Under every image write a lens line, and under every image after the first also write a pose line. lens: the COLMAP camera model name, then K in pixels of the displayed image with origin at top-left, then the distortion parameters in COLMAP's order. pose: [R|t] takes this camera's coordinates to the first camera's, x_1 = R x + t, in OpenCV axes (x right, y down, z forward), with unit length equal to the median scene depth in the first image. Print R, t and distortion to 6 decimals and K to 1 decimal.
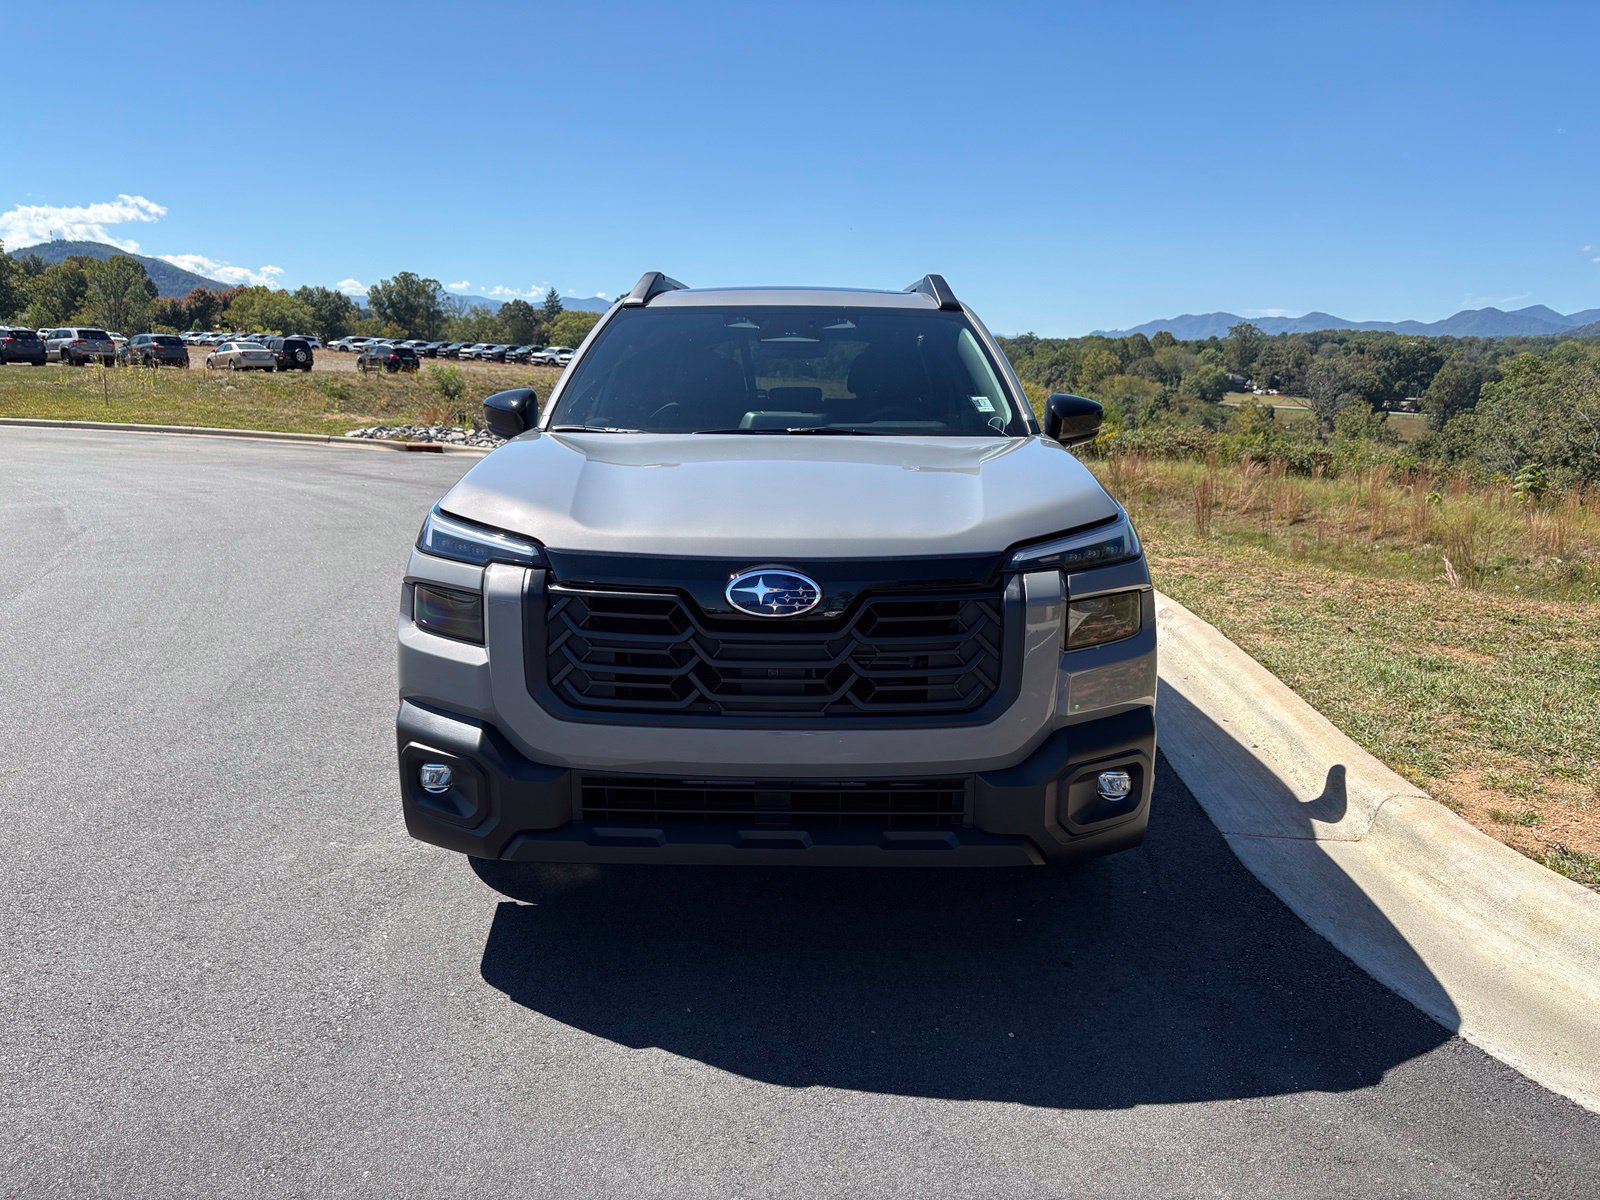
lens RADIAL K [[1223.4, 0, 805.1], [0, 1223.4, 571.7], [0, 0, 1]] dist [0.054456, -0.054271]
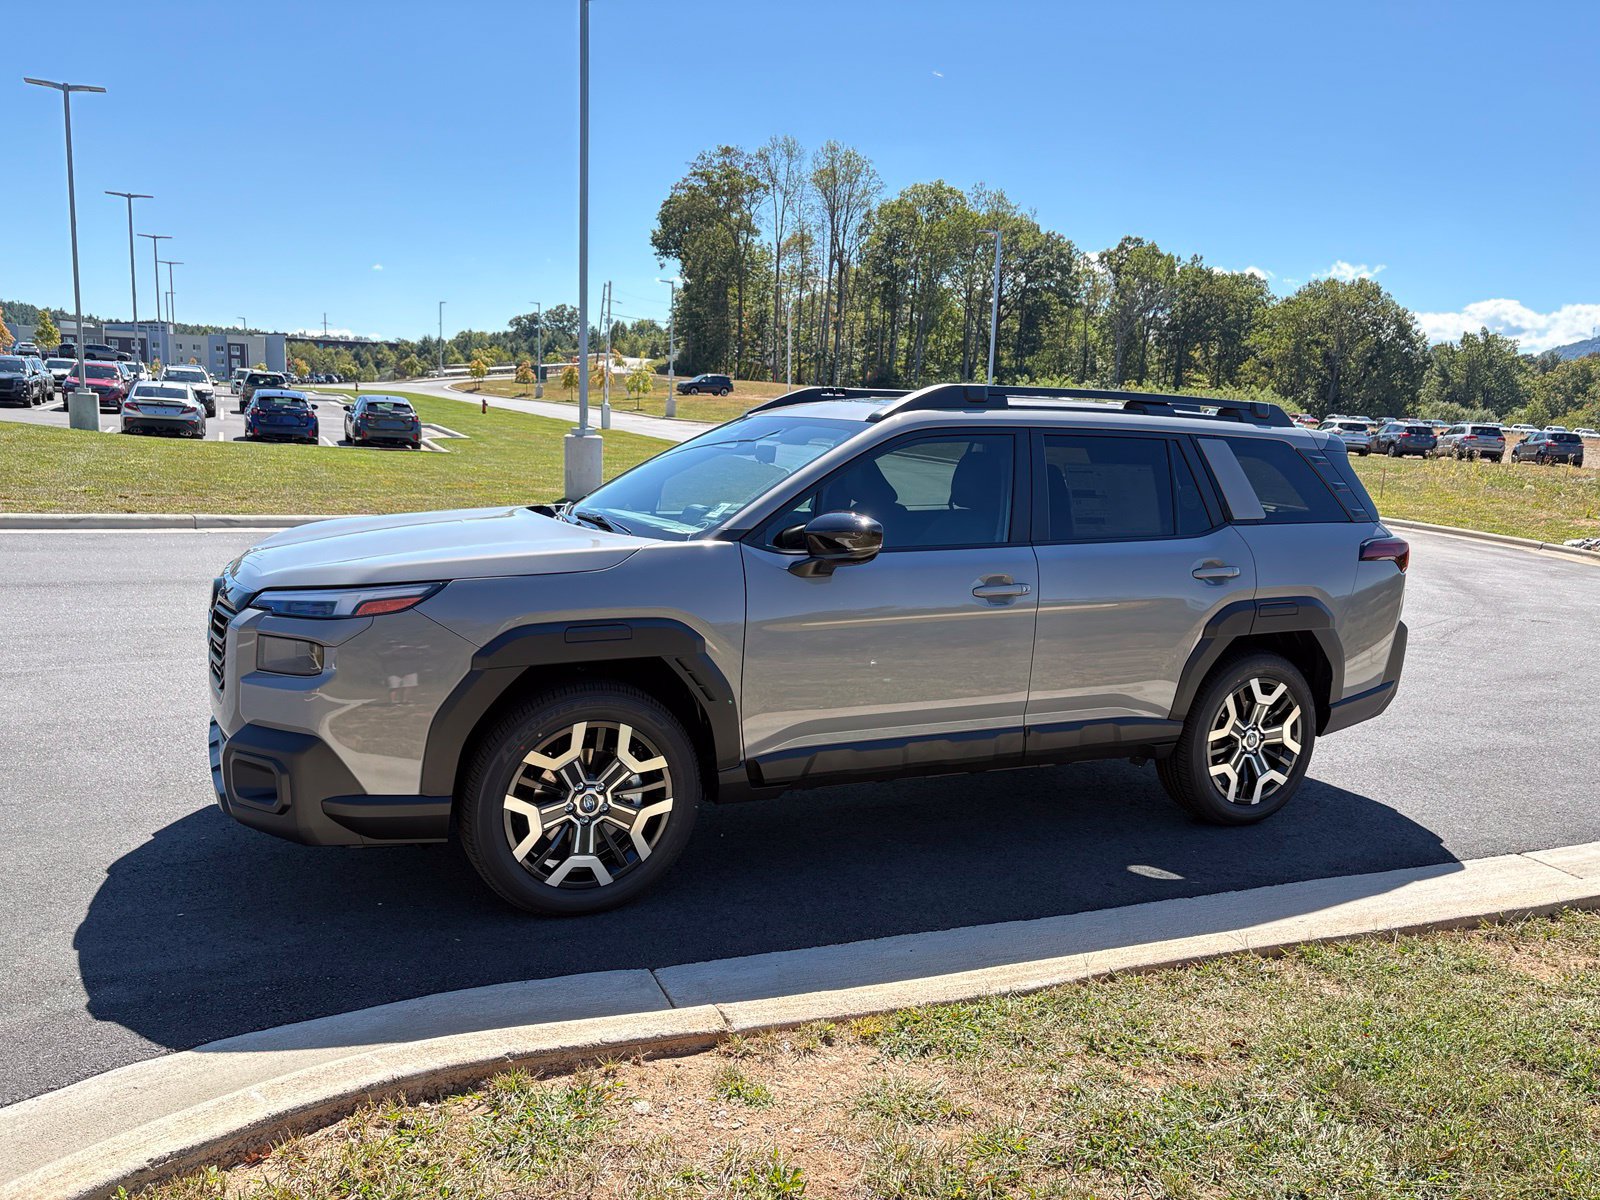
lens RADIAL K [[1215.9, 0, 803.1], [0, 1215.9, 605.8], [0, 0, 1]] dist [0.048474, -0.054299]
pose [[0.460342, 0.142249, -0.876271, 1.677054], [-0.183226, 0.981050, 0.063002, -0.202186], [0.868627, 0.131553, 0.477683, 0.871137]]
